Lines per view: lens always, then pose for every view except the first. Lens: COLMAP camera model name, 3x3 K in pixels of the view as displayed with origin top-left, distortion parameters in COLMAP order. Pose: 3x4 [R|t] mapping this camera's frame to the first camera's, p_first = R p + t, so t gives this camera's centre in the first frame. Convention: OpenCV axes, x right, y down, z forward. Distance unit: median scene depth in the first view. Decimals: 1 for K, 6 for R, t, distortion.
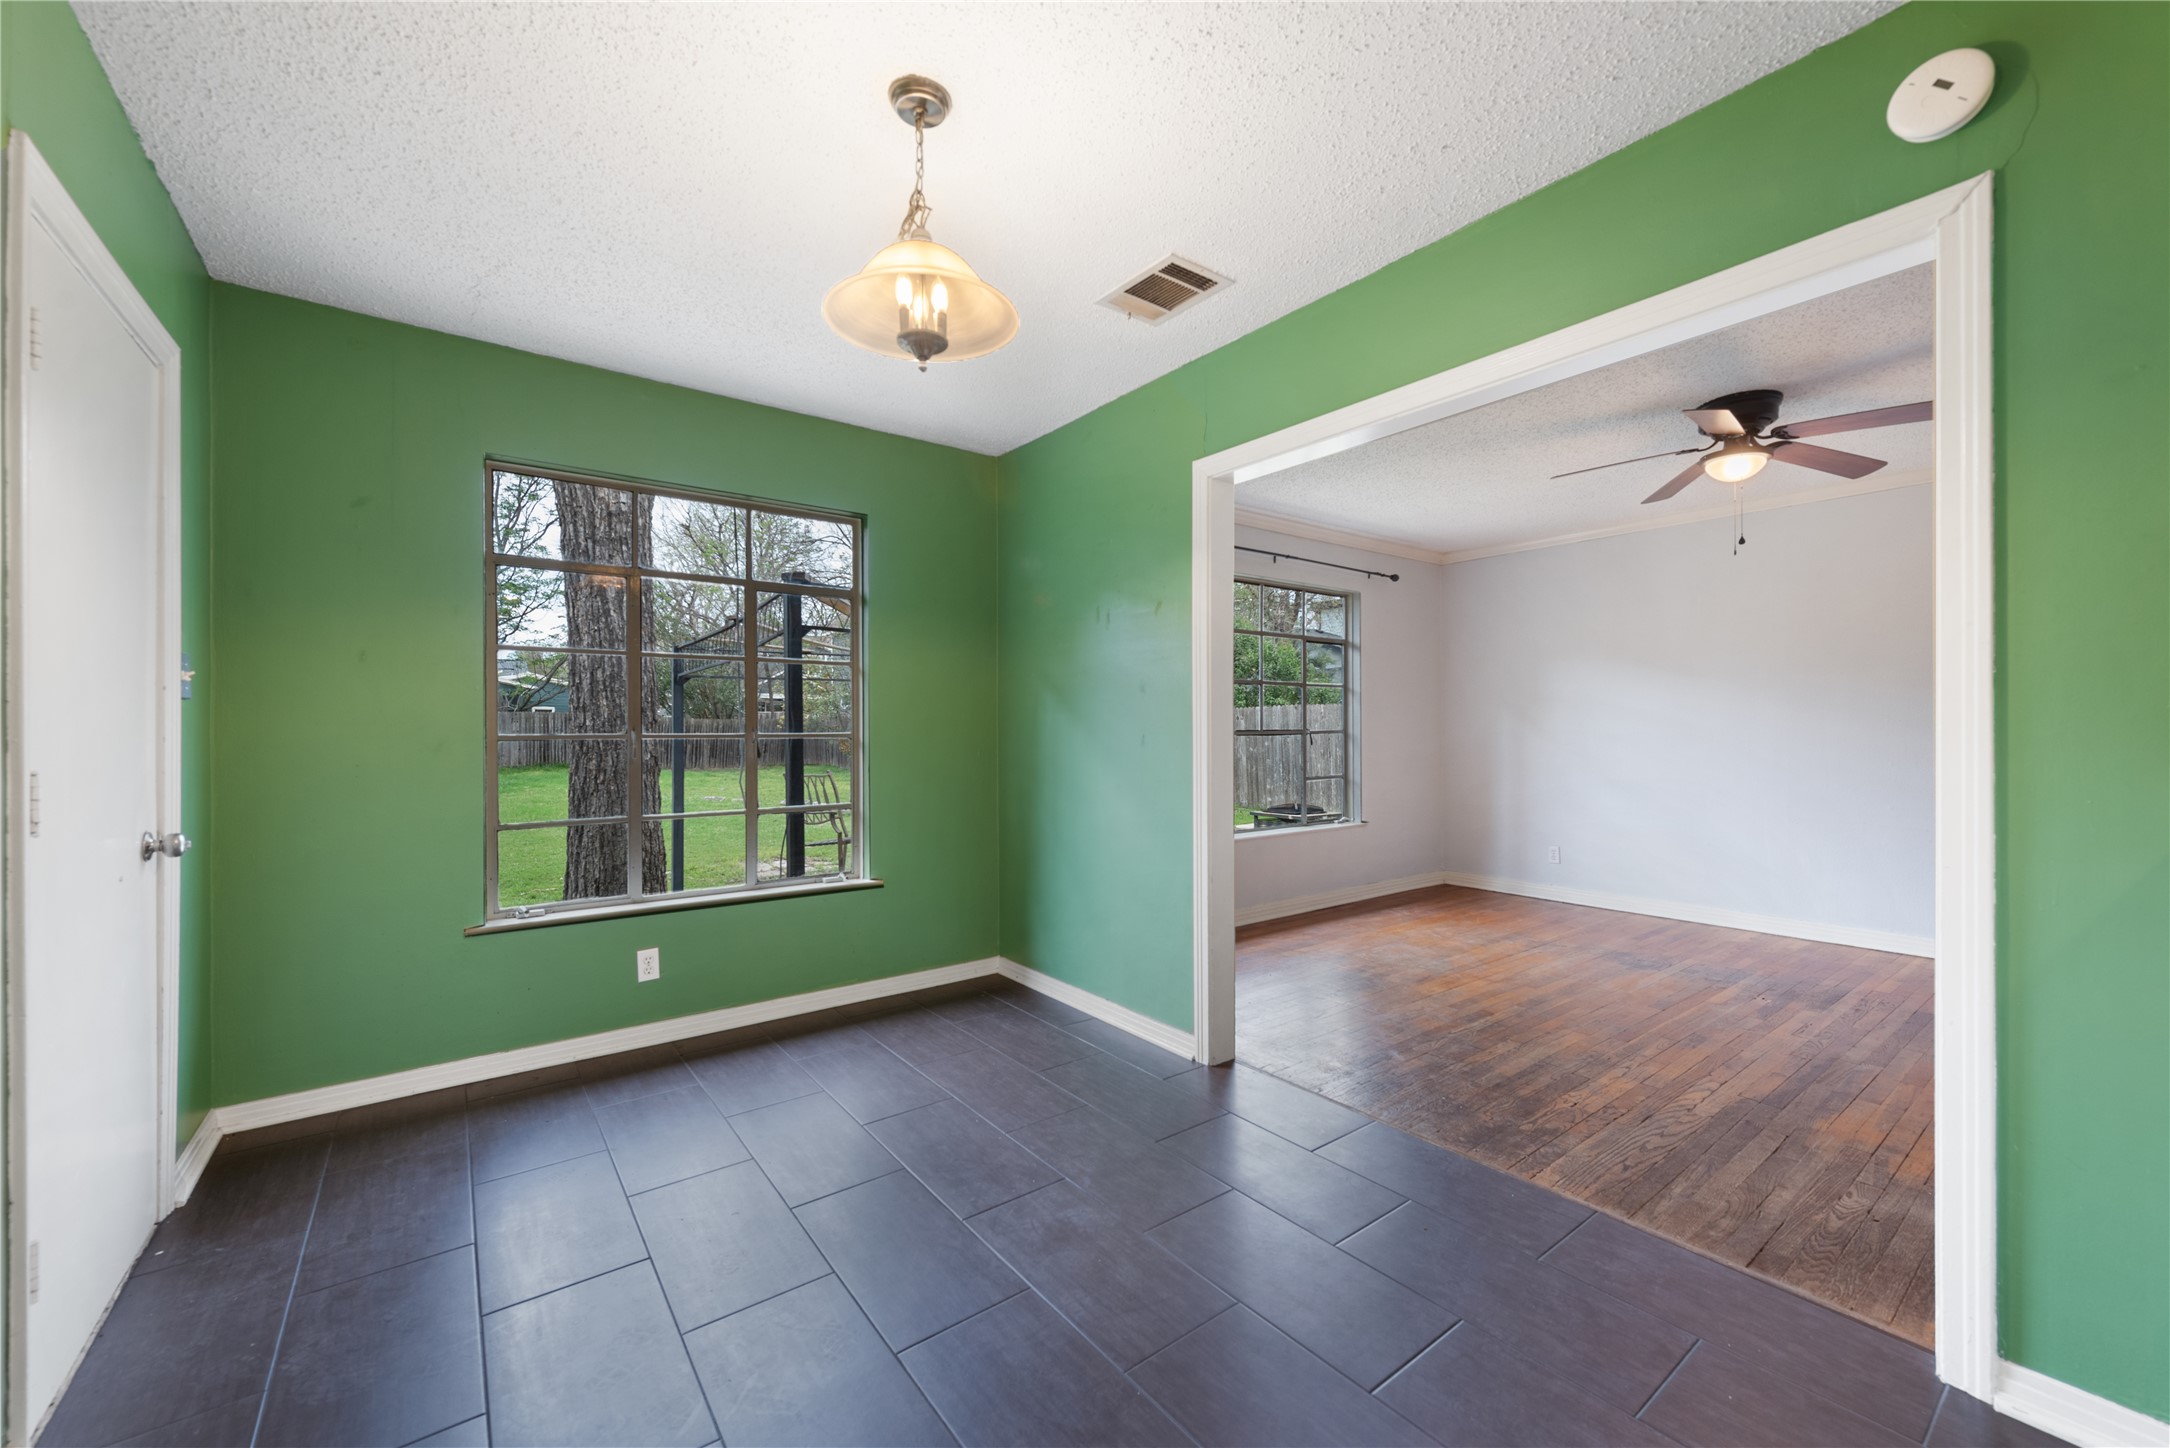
lens RADIAL K [[849.6, 0, 1095.0], [0, 849.6, 718.9], [0, 0, 1]] dist [0.008381, -0.001156]
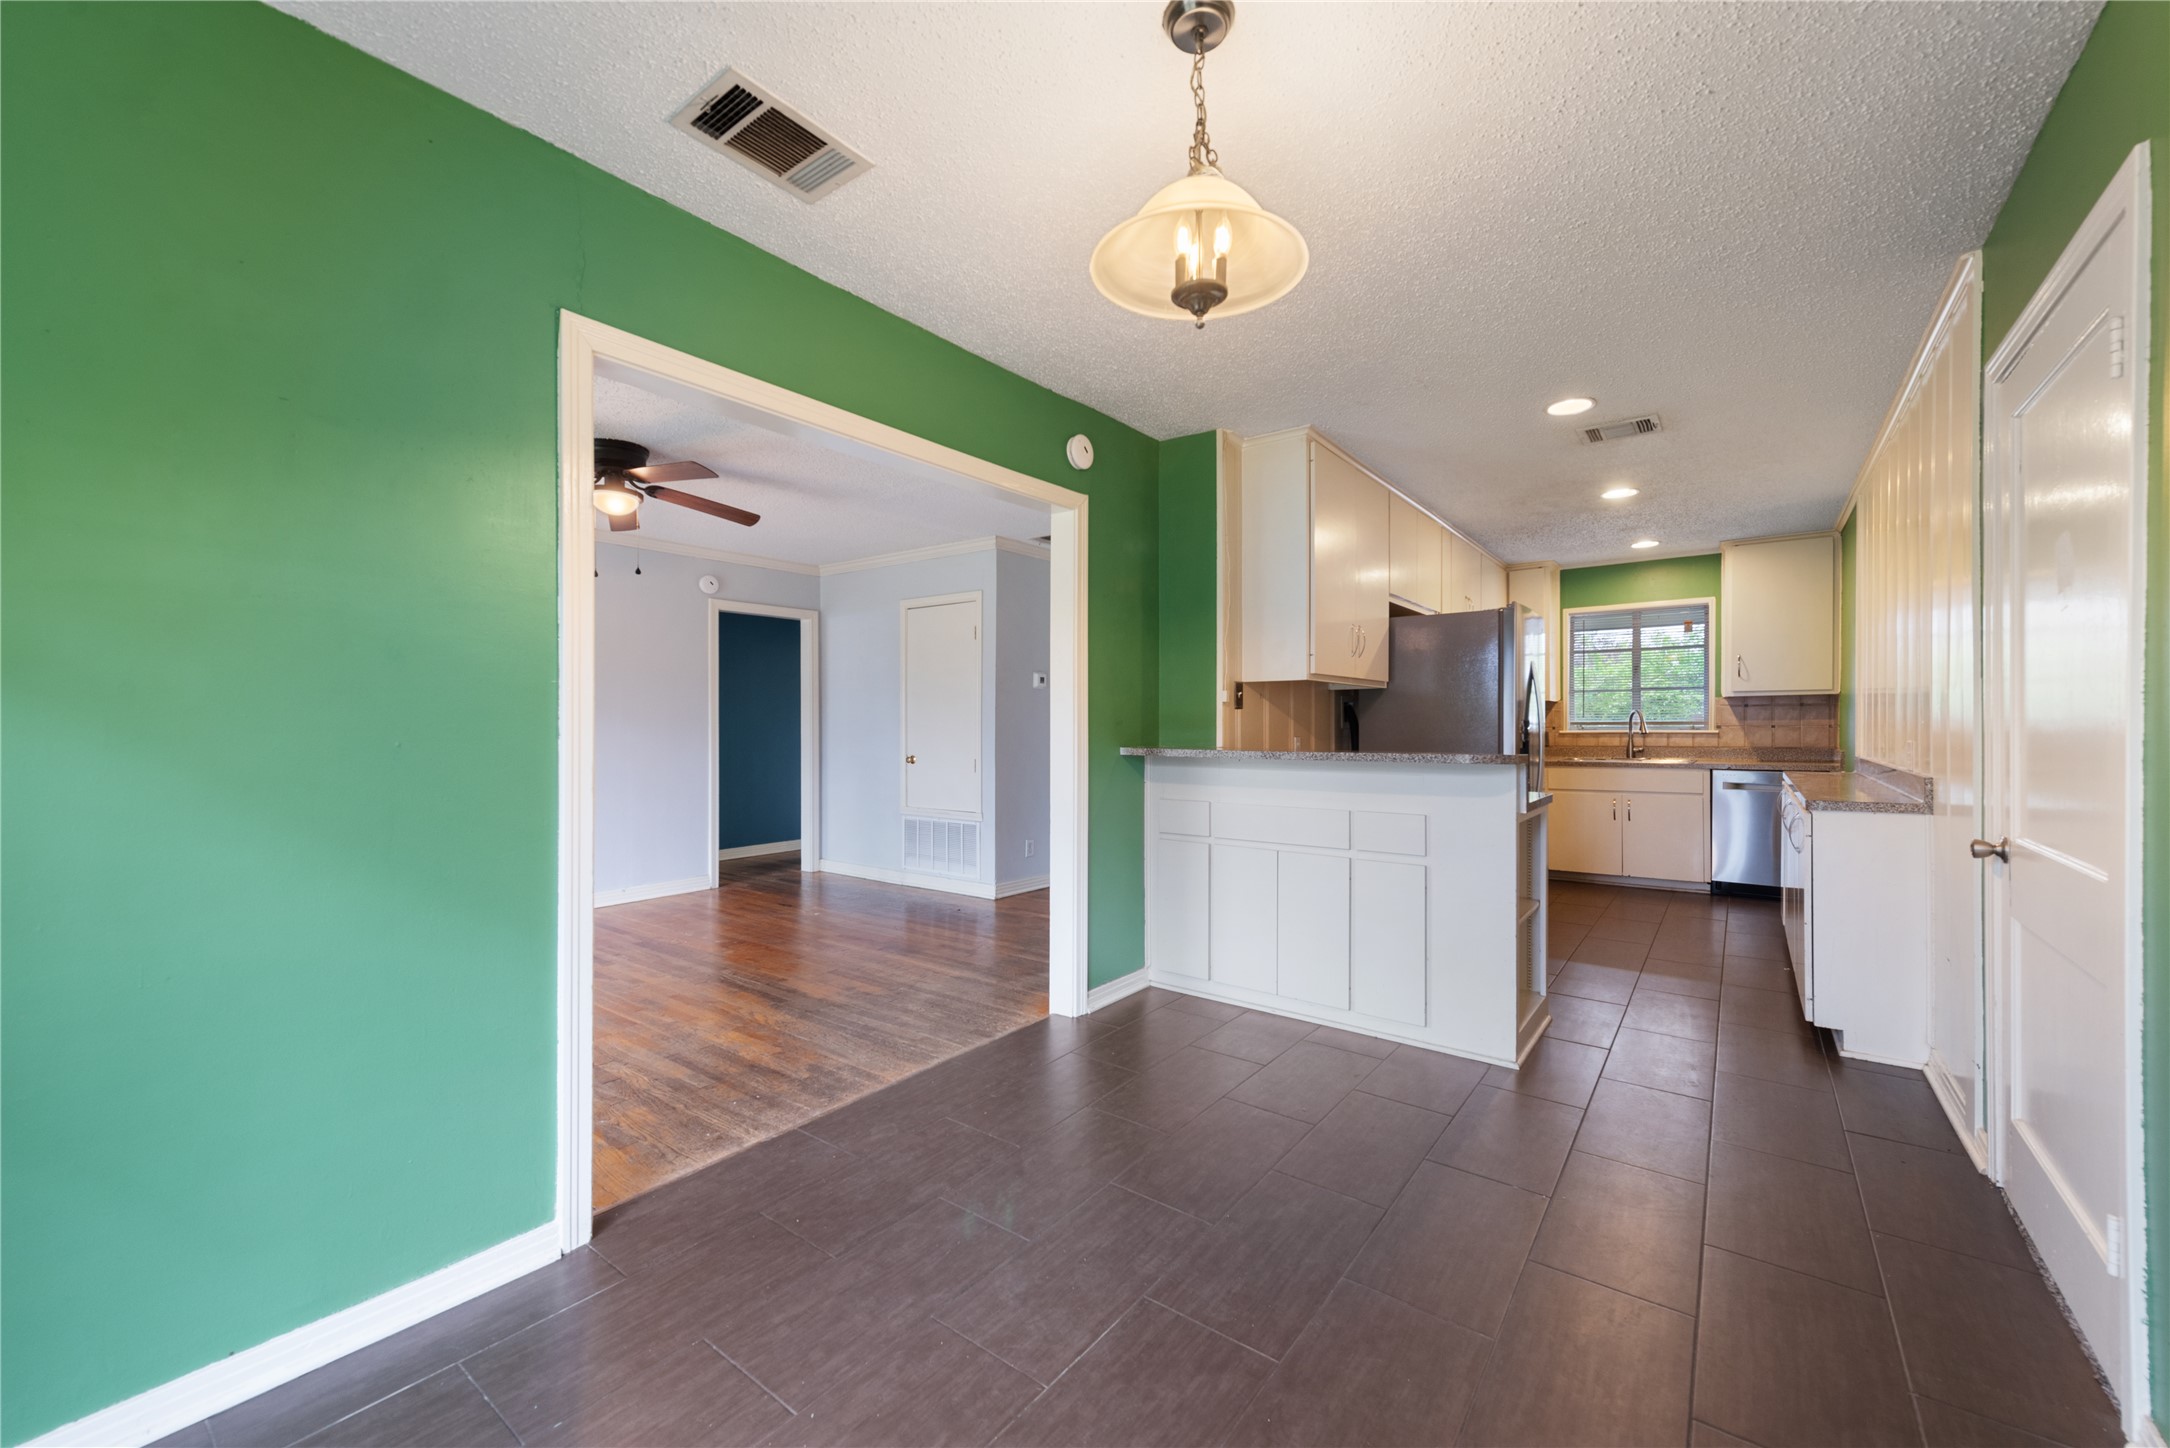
lens RADIAL K [[849.6, 0, 1090.0], [0, 849.6, 727.0], [0, 0, 1]] dist [0.008381, -0.001156]
pose [[-0.265051, 0.005137, 0.964221, -0.588013], [-0.006482, 0.999954, -0.007109, 0.009486], [-0.964213, -0.008135, -0.265005, 0.770617]]
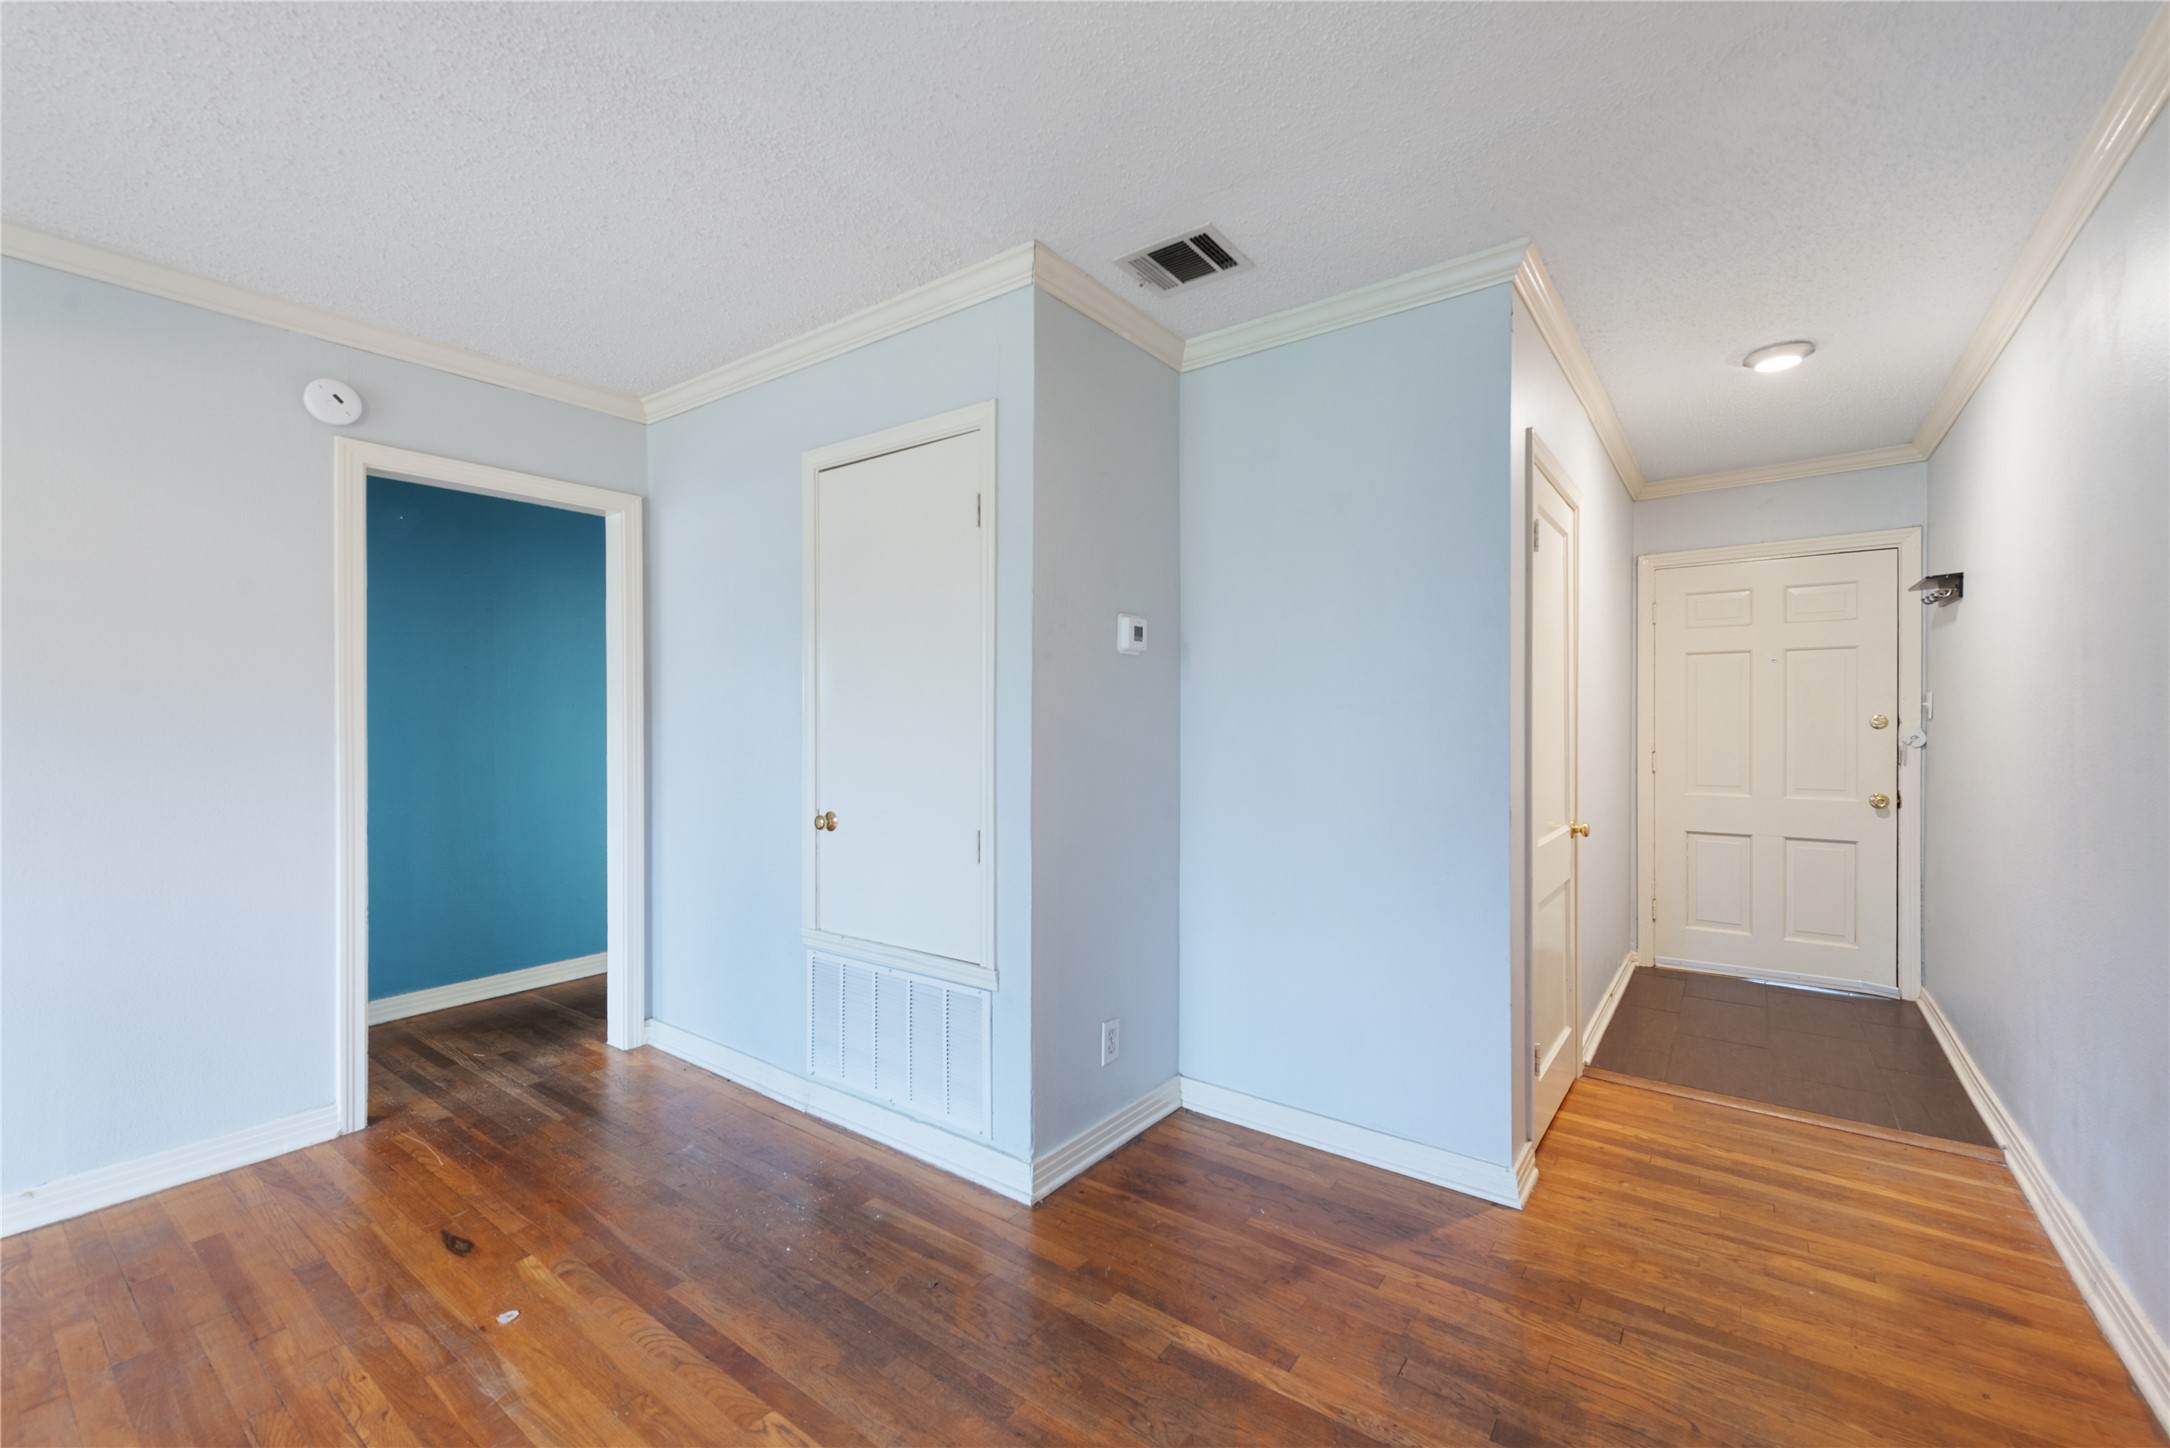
lens RADIAL K [[893.0, 0, 1095.0], [0, 893.0, 722.1], [0, 0, 1]] dist [0.004619, -0.000378]
pose [[-0.273753, 0.005799, 0.961783, 0.556329], [-0.005993, 0.999952, -0.007735, -0.021119], [-0.961781, -0.007881, -0.273705, 0.626999]]
